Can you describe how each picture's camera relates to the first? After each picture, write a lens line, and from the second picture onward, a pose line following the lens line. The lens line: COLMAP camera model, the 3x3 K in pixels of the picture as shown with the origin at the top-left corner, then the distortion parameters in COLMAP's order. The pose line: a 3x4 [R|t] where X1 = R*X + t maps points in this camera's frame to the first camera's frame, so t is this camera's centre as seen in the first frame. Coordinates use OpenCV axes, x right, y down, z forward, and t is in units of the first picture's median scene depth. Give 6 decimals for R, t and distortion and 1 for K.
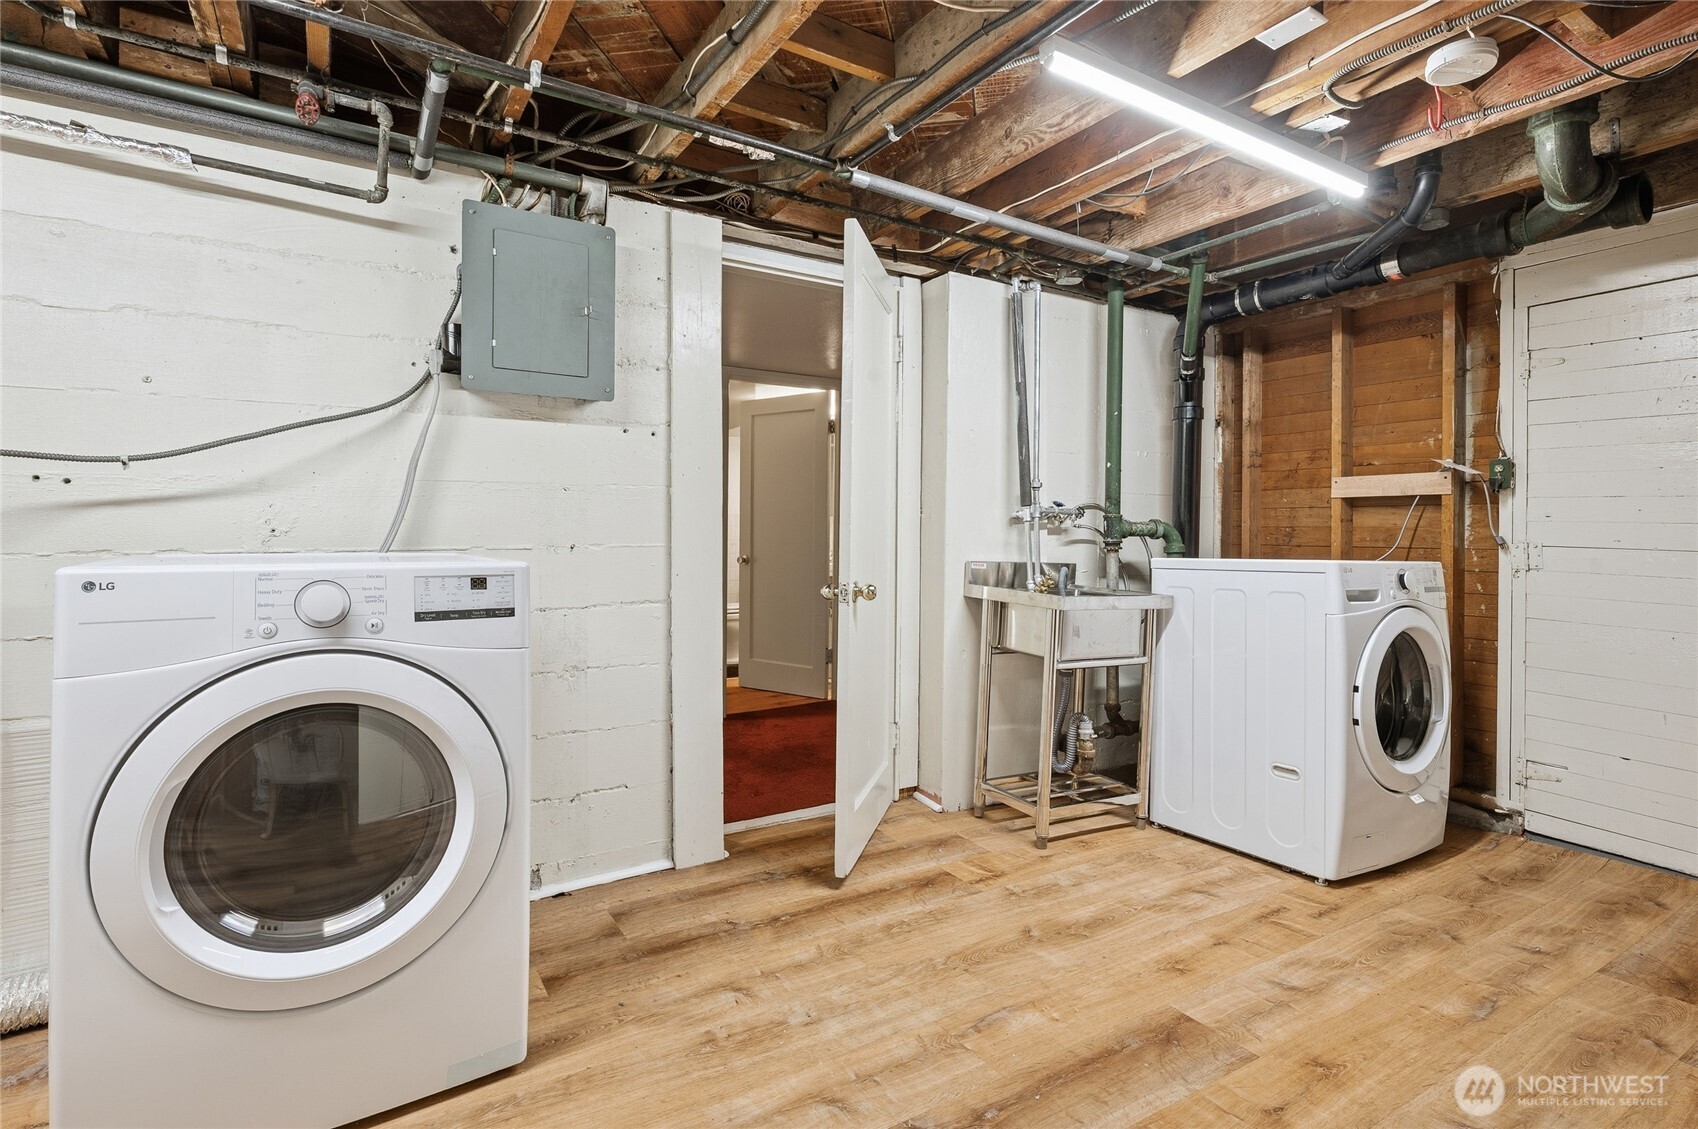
lens RADIAL K [[799.8, 0, 848.6], [0, 799.8, 543.9], [0, 0, 1]] dist [0.001273, 0.000311]
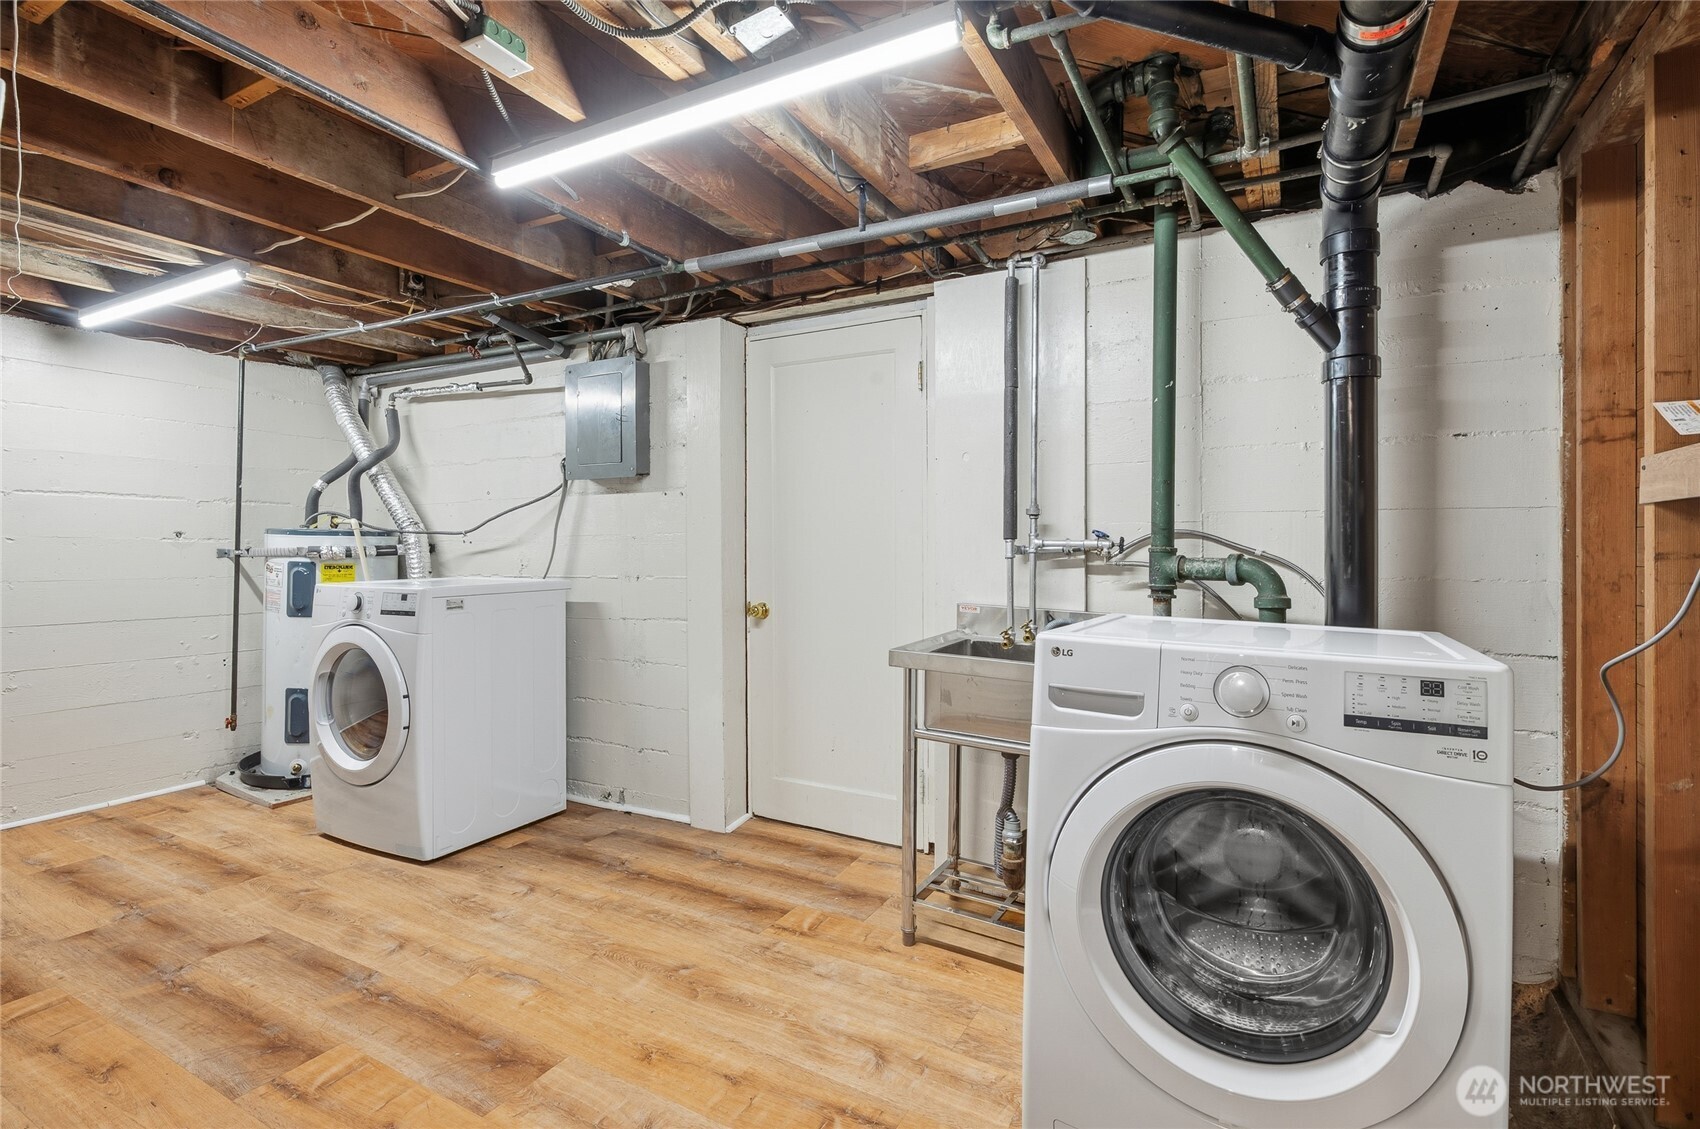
lens RADIAL K [[767.2, 0, 851.9], [0, 767.2, 561.0], [0, 0, 1]] dist [0.000493, -0.000016]
pose [[0.522942, 0.007516, -0.852335, 1.148907], [-0.010689, 0.999940, 0.002259, -0.036988], [0.852301, 0.007929, 0.522991, 0.658300]]
